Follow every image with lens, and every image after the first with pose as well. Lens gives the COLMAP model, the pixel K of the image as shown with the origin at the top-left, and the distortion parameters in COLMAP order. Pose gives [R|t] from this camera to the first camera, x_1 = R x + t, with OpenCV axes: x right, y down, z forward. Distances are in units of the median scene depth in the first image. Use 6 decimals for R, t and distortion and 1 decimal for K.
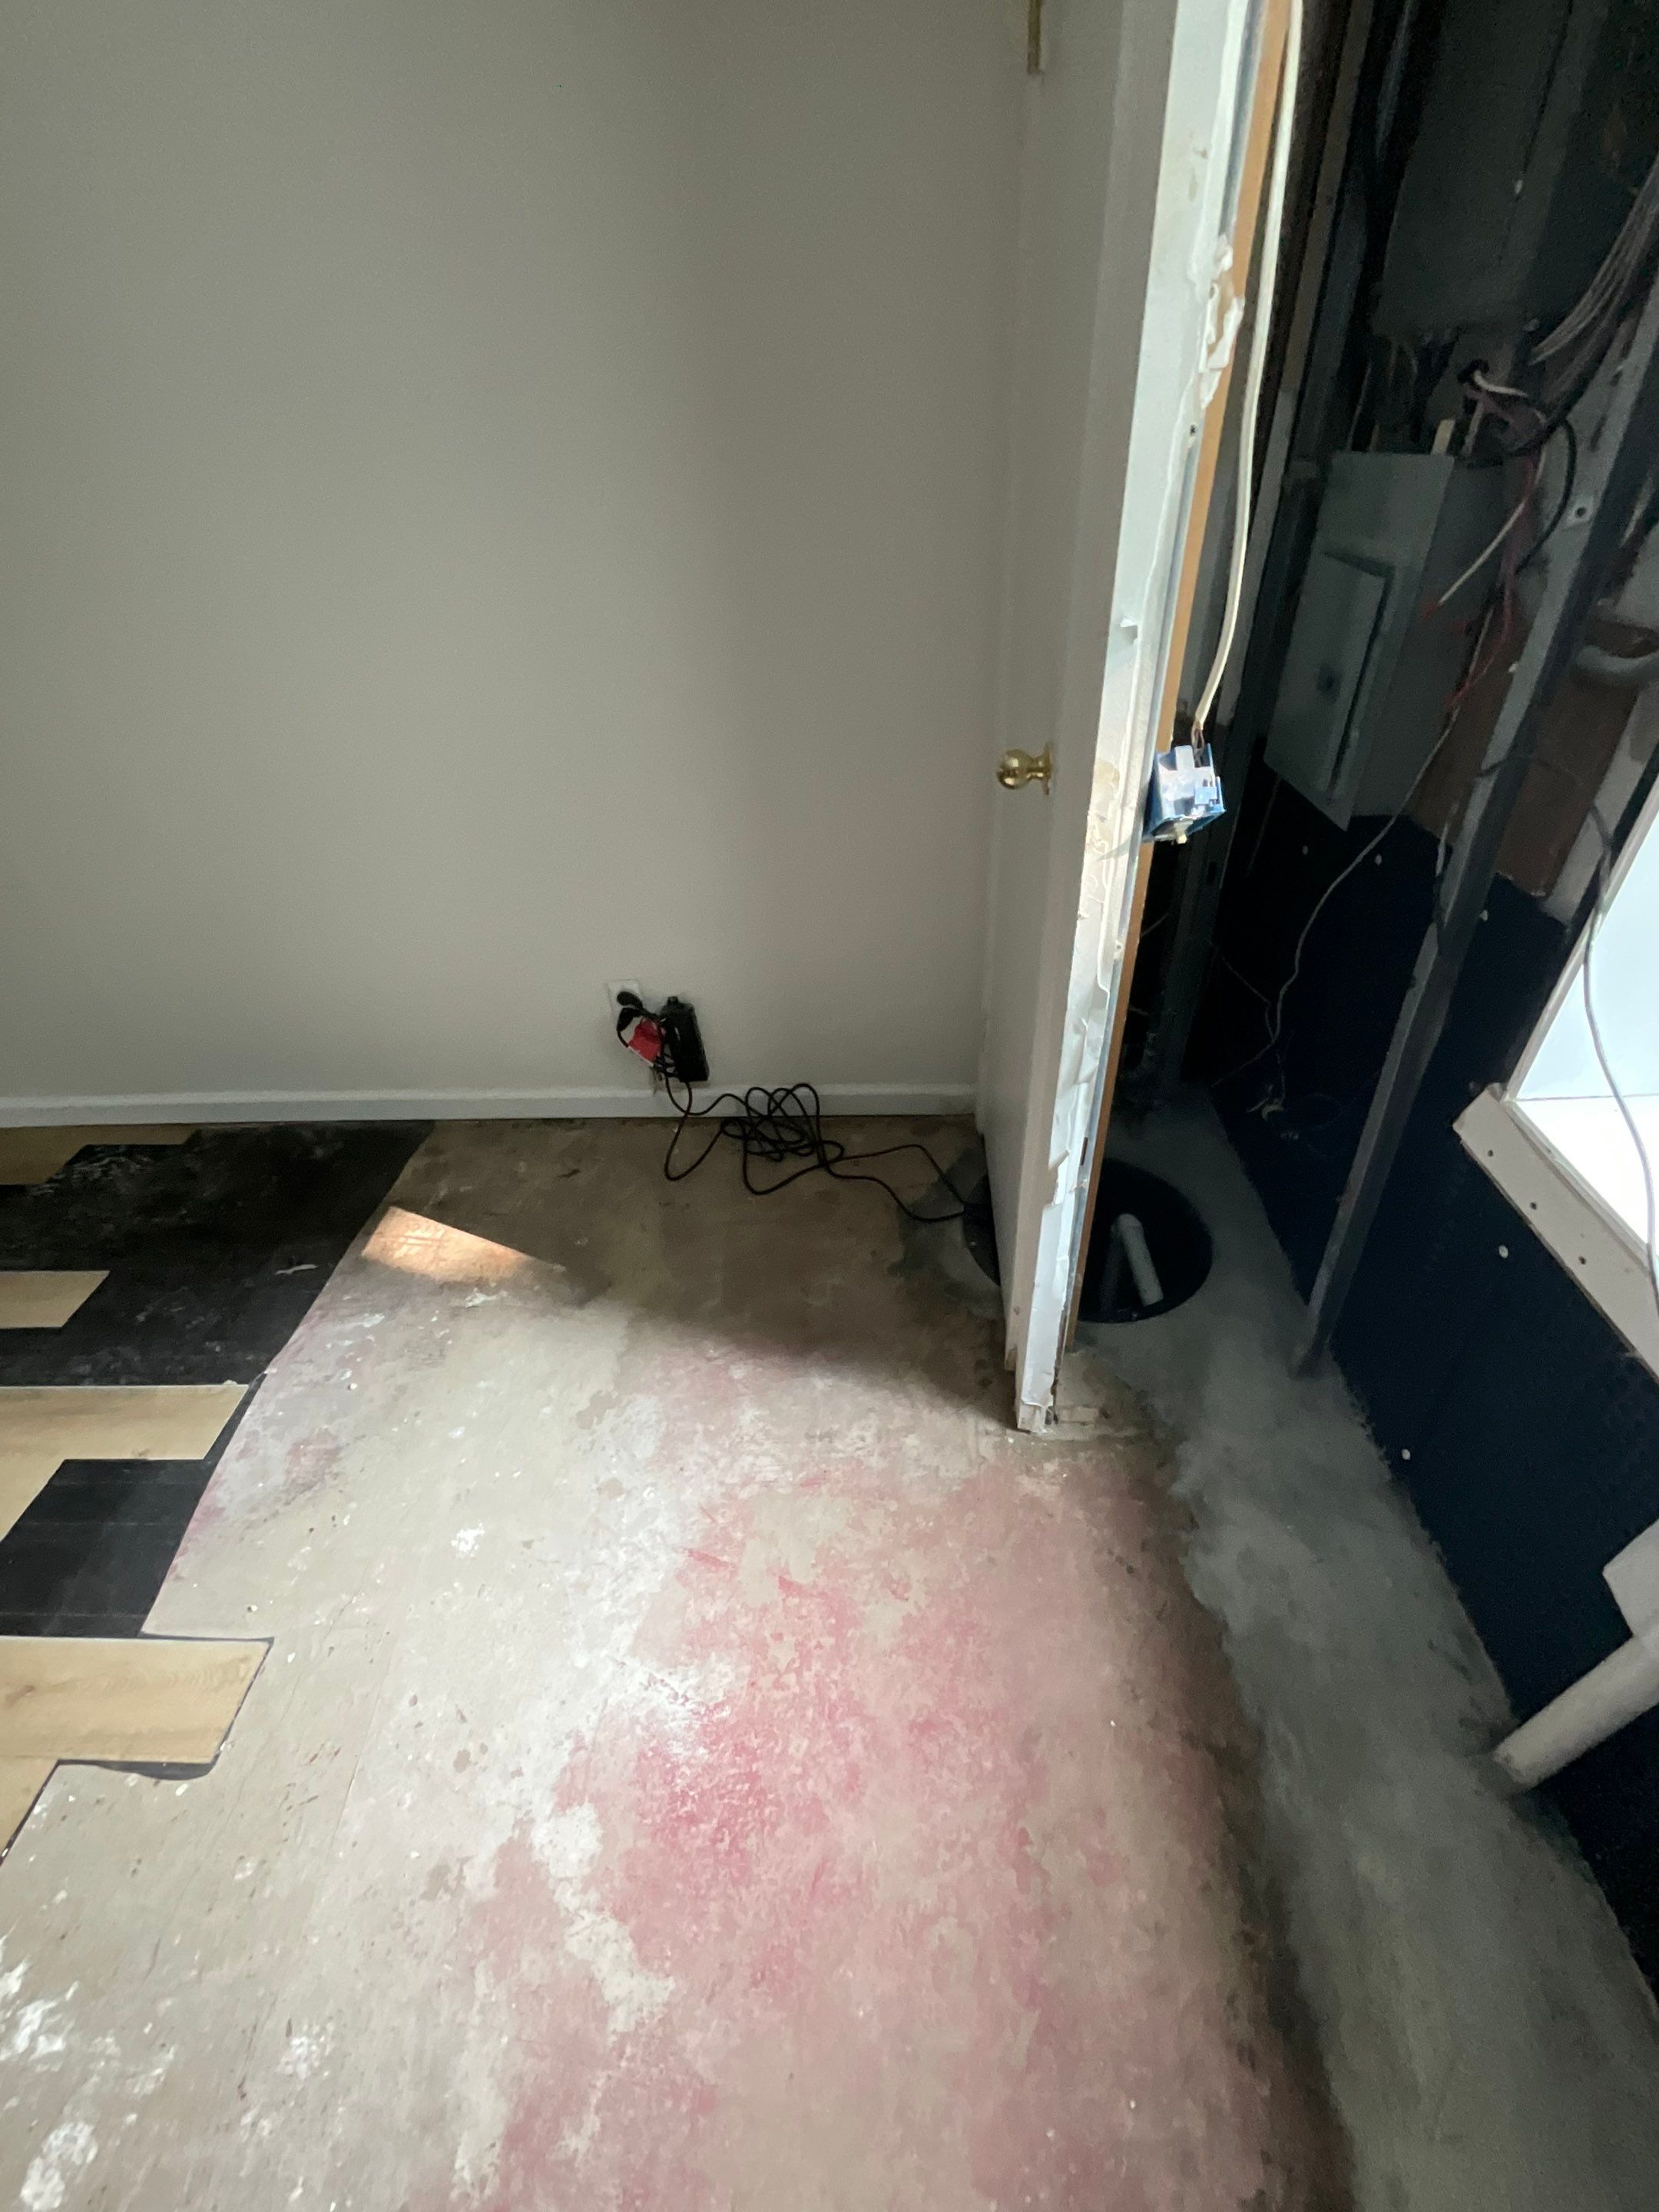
lens RADIAL K [[873.4, 0, 835.0], [0, 873.4, 1107.5], [0, 0, 1]] dist [-0.000163, -0.000947]
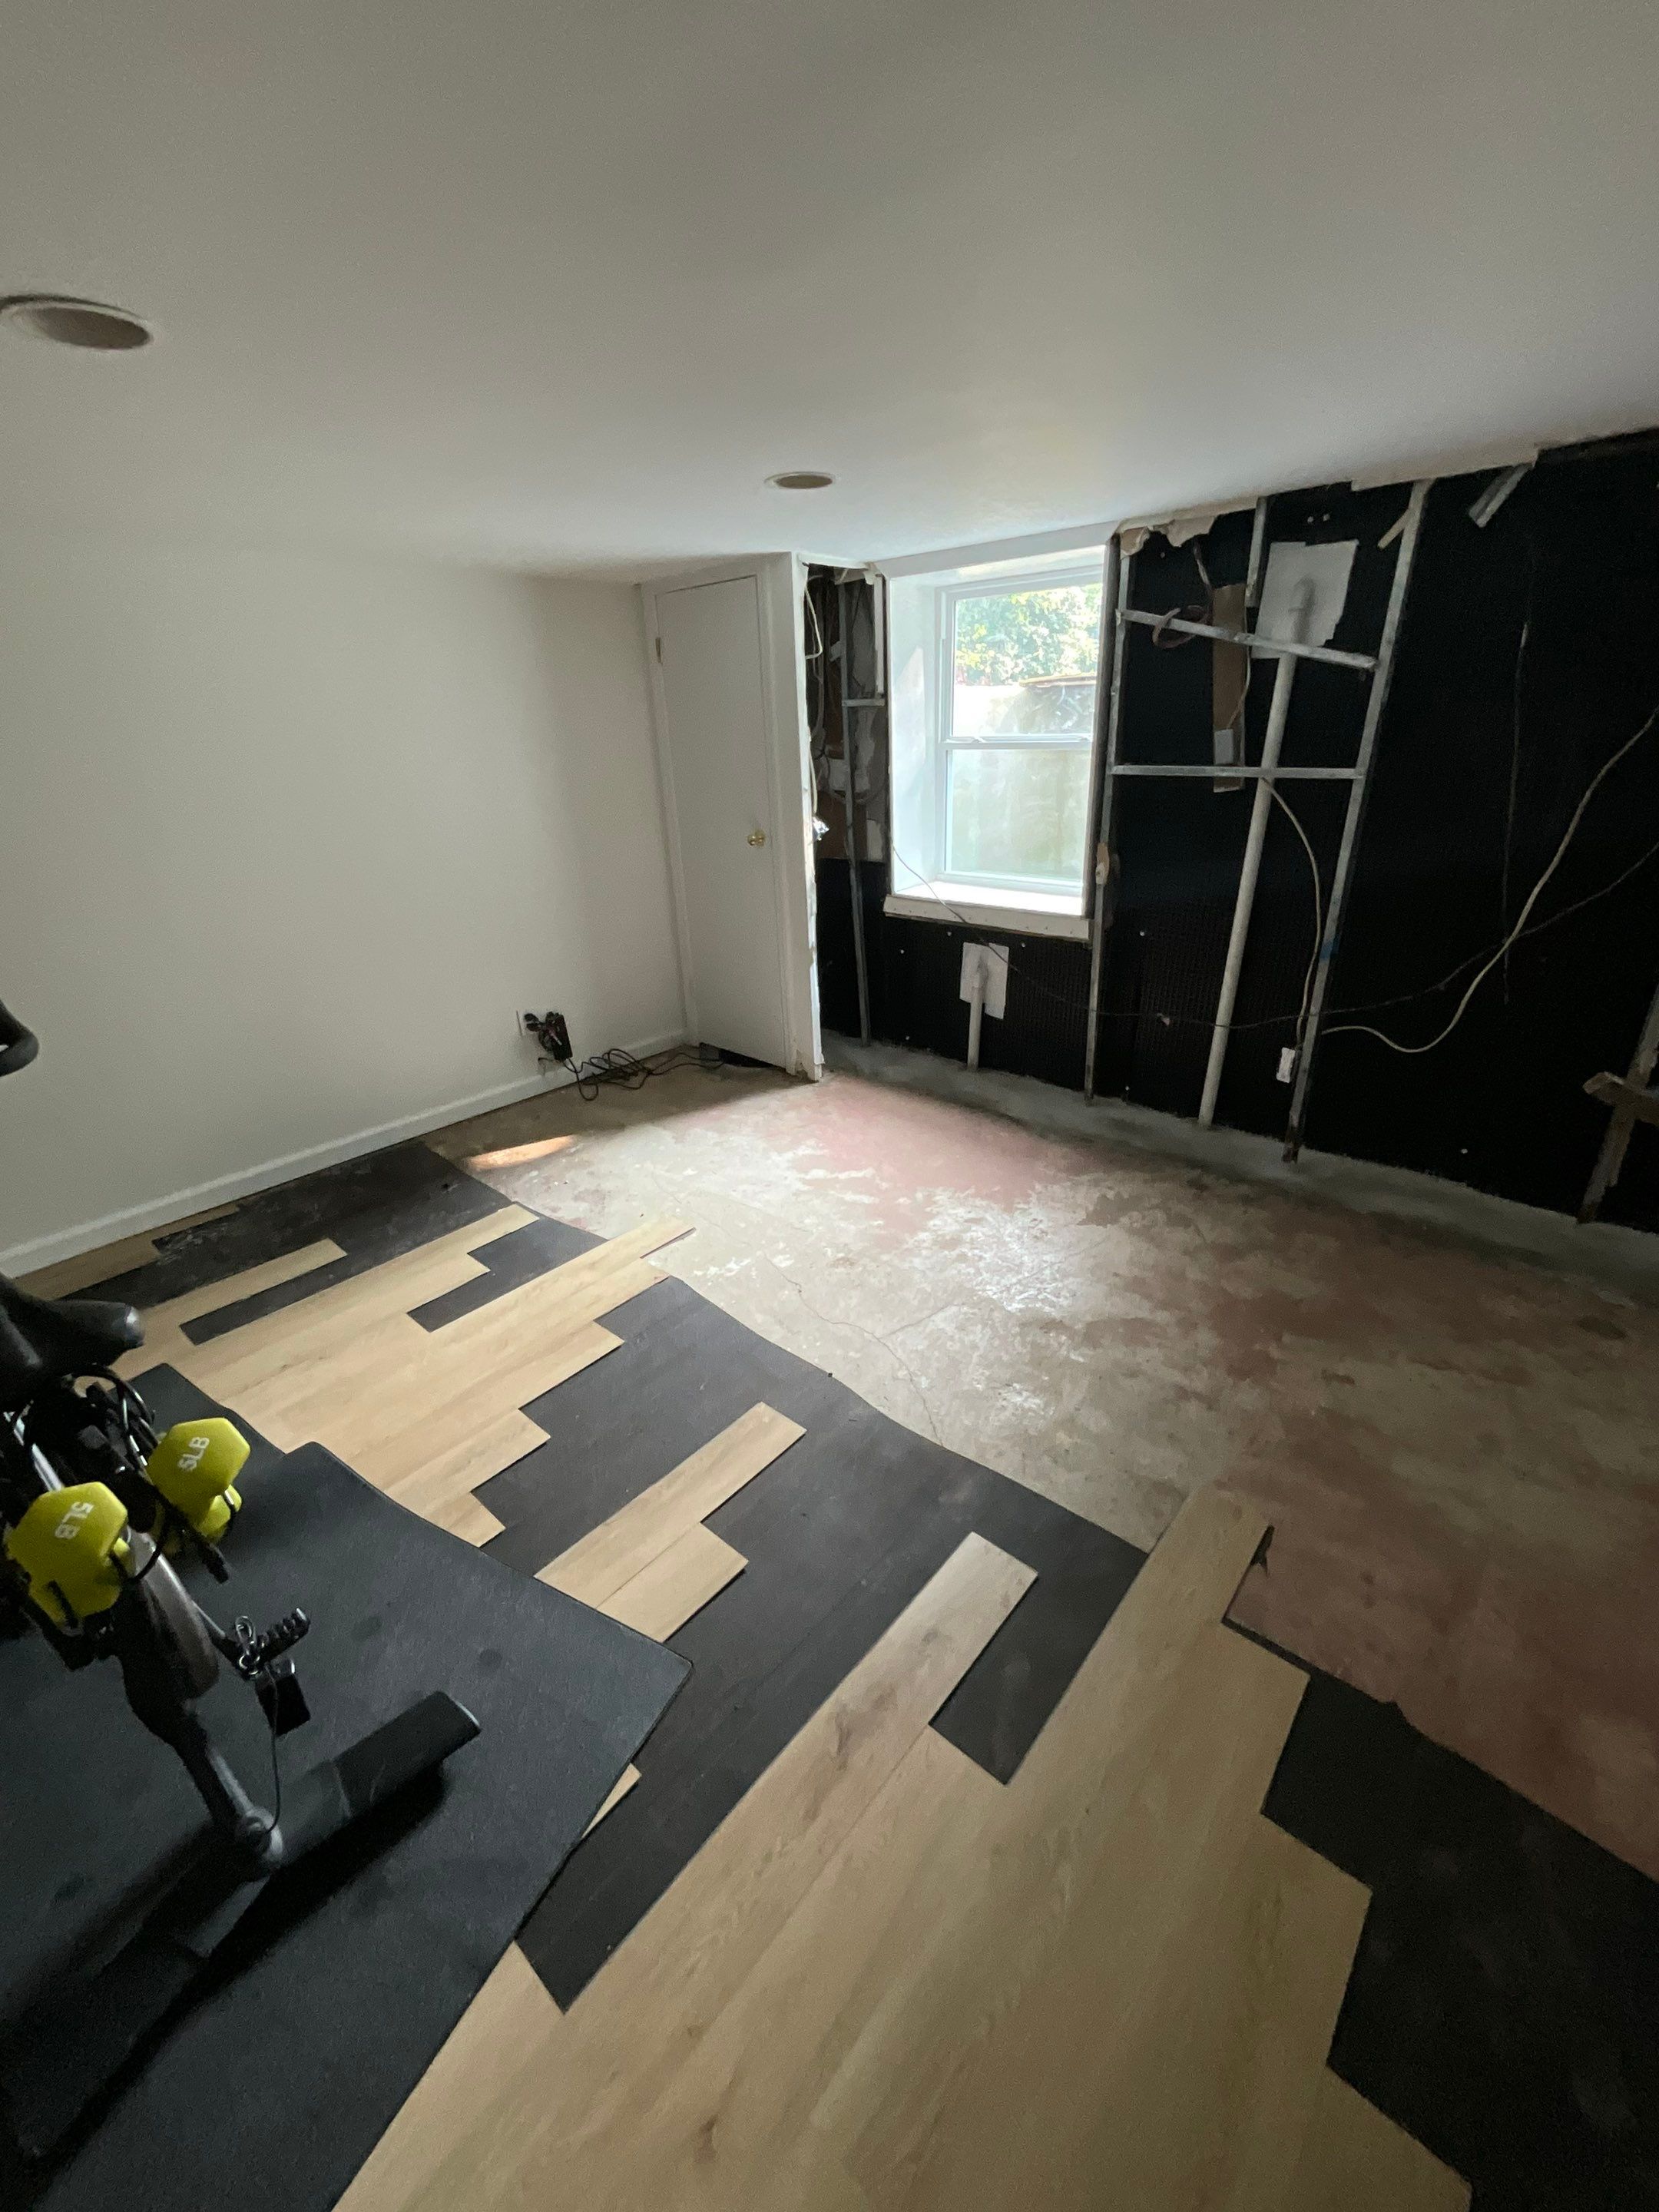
lens RADIAL K [[873.4, 0, 830.6], [0, 873.4, 1110.1], [0, 0, 1]] dist [-0.000163, -0.000947]
pose [[0.622178, -0.282254, 0.730224, -1.826744], [0.473671, 0.878368, -0.064070, 0.683810], [-0.623322, 0.385749, 0.680197, -0.833339]]
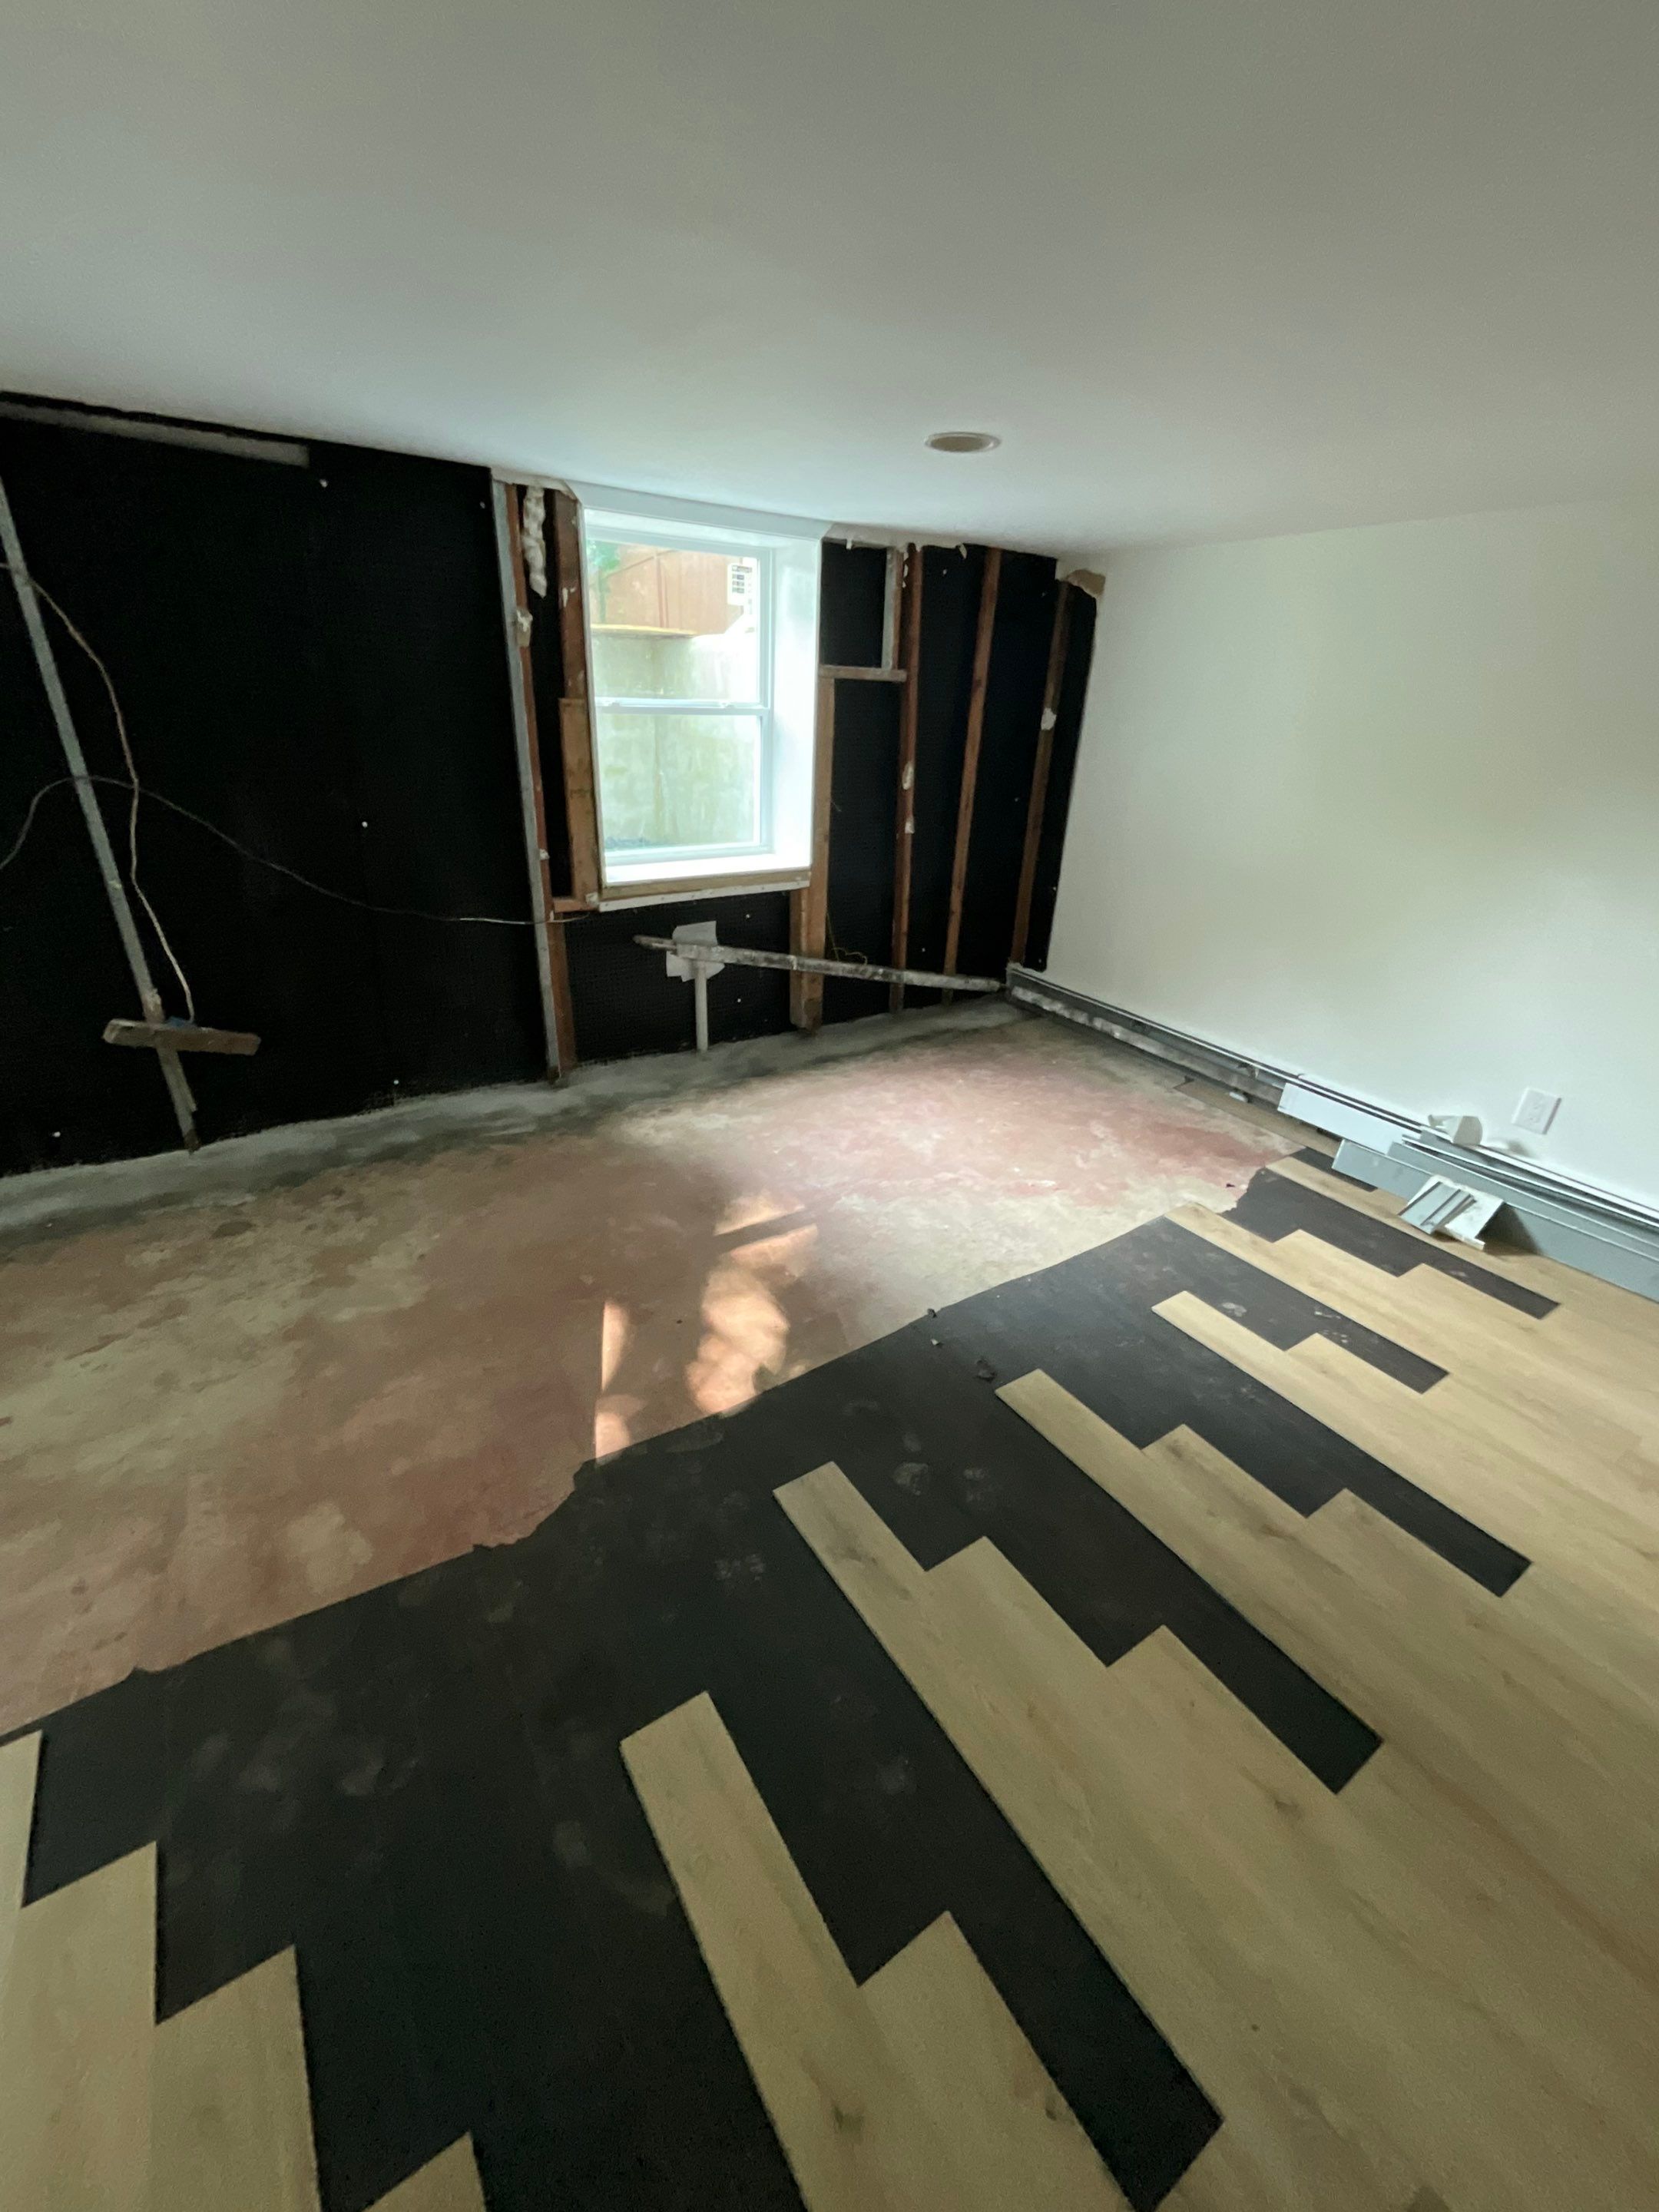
lens RADIAL K [[873.4, 0, 822.6], [0, 873.4, 1109.9], [0, 0, 1]] dist [-0.000163, -0.000947]
pose [[-0.588019, -0.316804, 0.744224, -1.900012], [0.486048, 0.597053, 0.638188, 0.878828], [-0.646522, 0.736995, -0.197097, -1.086471]]
